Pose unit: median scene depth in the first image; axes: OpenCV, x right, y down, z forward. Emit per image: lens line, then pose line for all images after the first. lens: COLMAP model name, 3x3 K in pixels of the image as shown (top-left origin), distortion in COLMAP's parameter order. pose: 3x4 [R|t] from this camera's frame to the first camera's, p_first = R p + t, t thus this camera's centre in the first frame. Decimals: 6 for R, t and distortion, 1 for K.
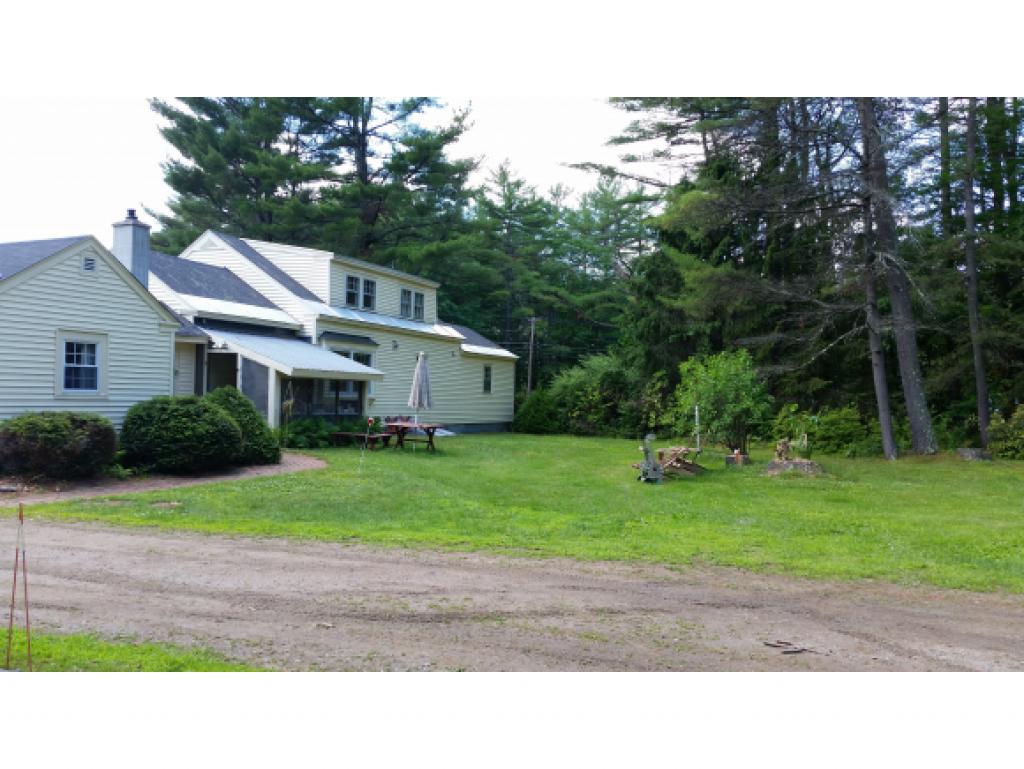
lens RADIAL K [[823.7, 0, 516.3], [0, 823.7, 384.4], [0, 0, 1]] dist [0.152369, -0.316328]
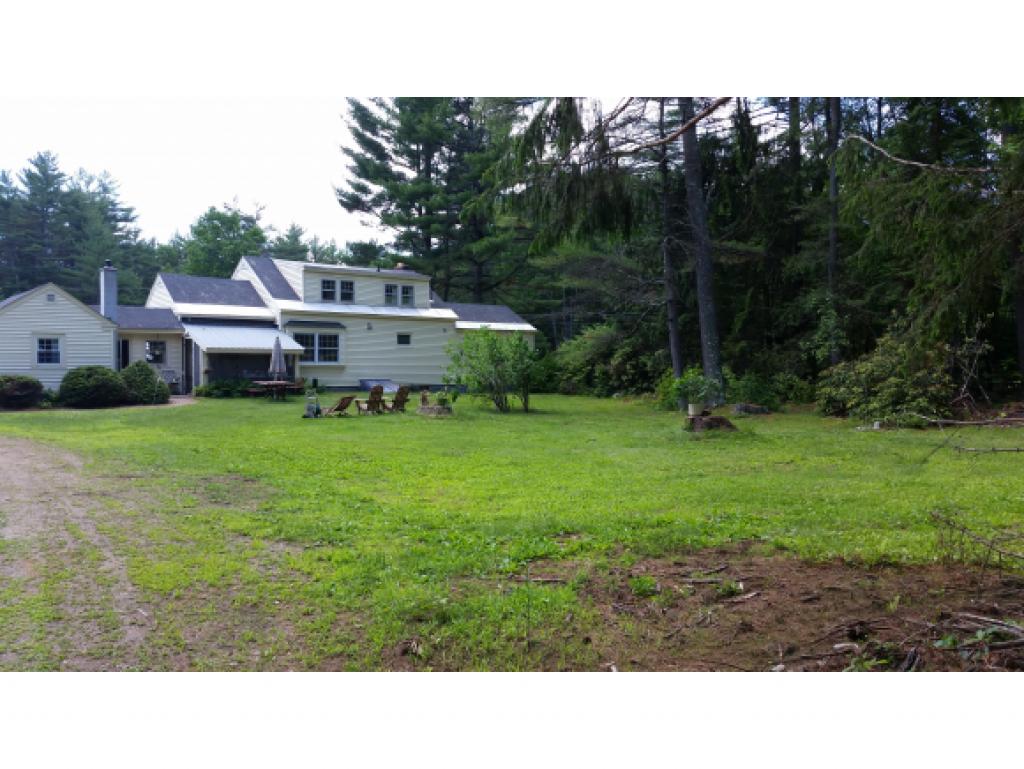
lens RADIAL K [[823.7, 0, 516.3], [0, 823.7, 384.4], [0, 0, 1]] dist [0.152369, -0.316328]
pose [[0.891924, -0.003318, -0.452174, 0.743213], [0.020826, 0.999213, 0.033748, 0.006924], [0.451706, -0.039518, 0.891291, -0.130010]]
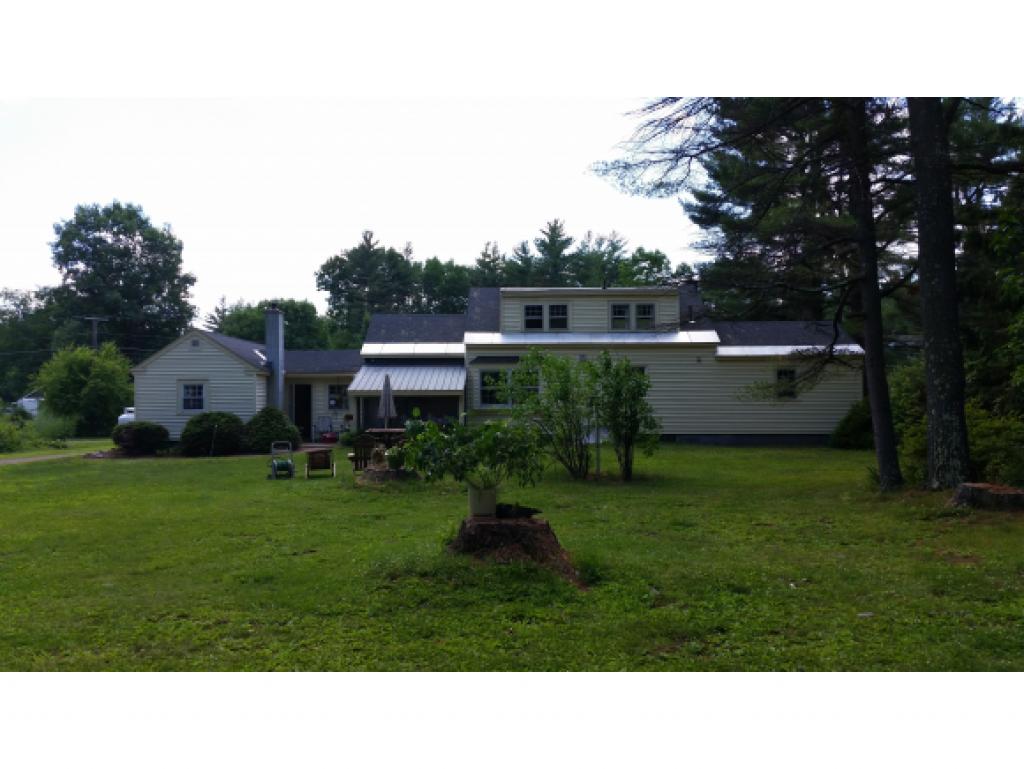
lens RADIAL K [[823.7, 0, 516.3], [0, 823.7, 384.4], [0, 0, 1]] dist [0.152369, -0.316328]
pose [[0.412116, -0.047531, -0.909891, 0.859001], [0.030951, 0.998792, -0.038157, 0.025128], [0.910606, -0.012437, 0.413089, 0.505057]]
